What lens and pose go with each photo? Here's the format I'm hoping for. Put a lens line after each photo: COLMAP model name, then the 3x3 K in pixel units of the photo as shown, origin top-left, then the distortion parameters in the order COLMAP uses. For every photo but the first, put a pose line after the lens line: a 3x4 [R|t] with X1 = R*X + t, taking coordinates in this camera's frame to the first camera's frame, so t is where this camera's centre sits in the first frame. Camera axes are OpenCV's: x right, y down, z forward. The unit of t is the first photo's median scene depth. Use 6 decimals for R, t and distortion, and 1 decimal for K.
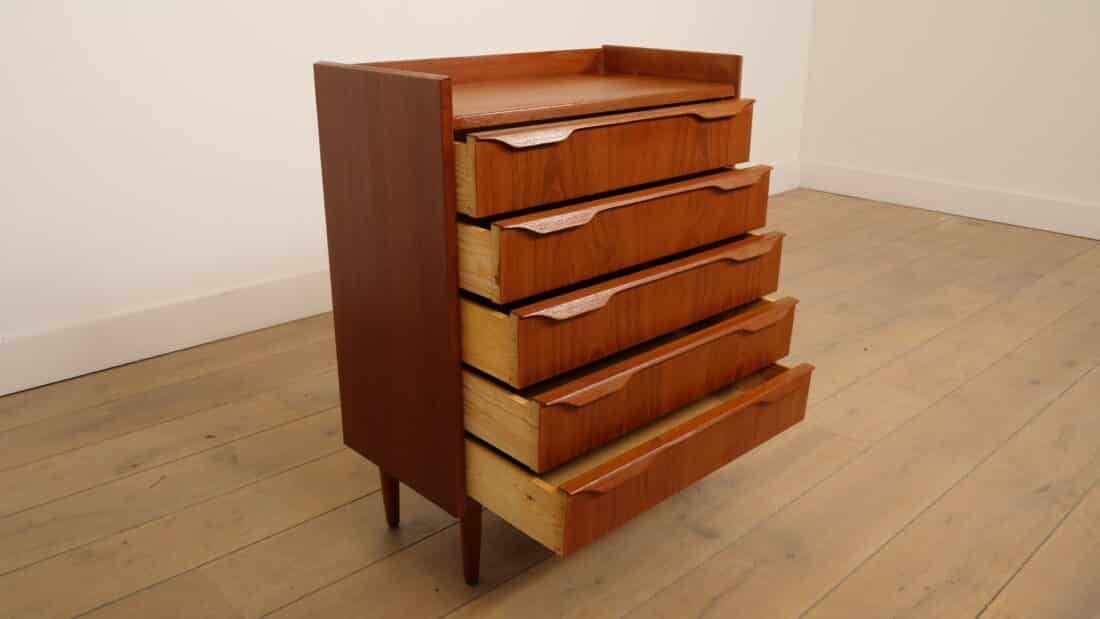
lens RADIAL K [[906.1, 0, 550.0], [0, 906.1, 309.5], [0, 0, 1]] dist [-0.025959, -0.005187]
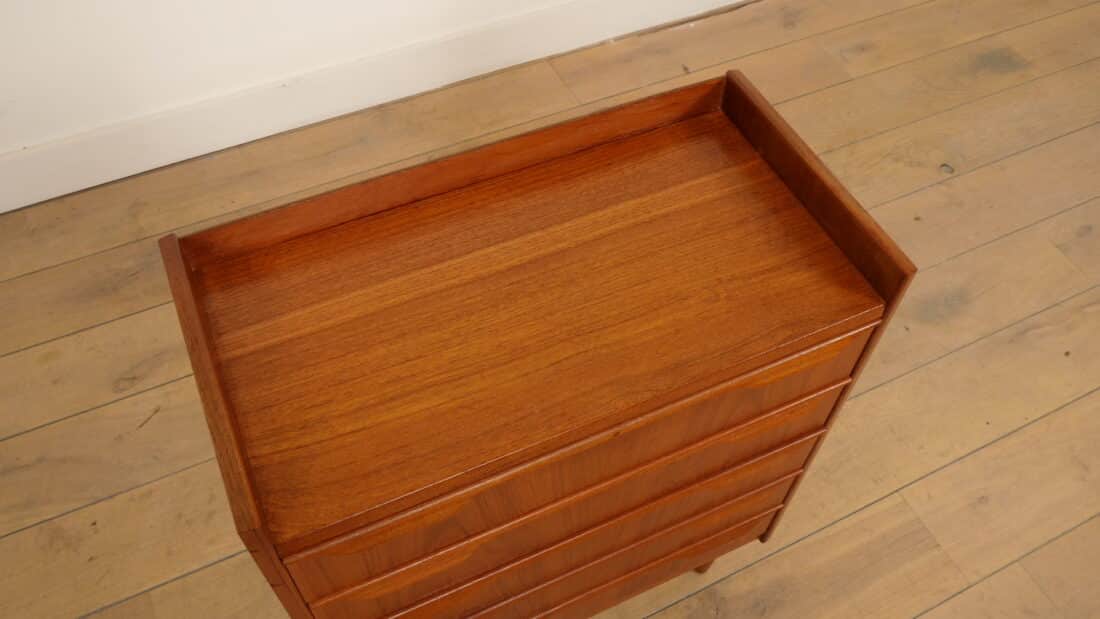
lens RADIAL K [[906.1, 0, 550.0], [0, 906.1, 309.5], [0, 0, 1]] dist [-0.025959, -0.005187]
pose [[0.951371, 0.258250, -0.167929, 0.095240], [-0.125864, 0.823438, 0.553270, -0.517547], [0.281161, -0.505229, 0.815900, 0.460575]]
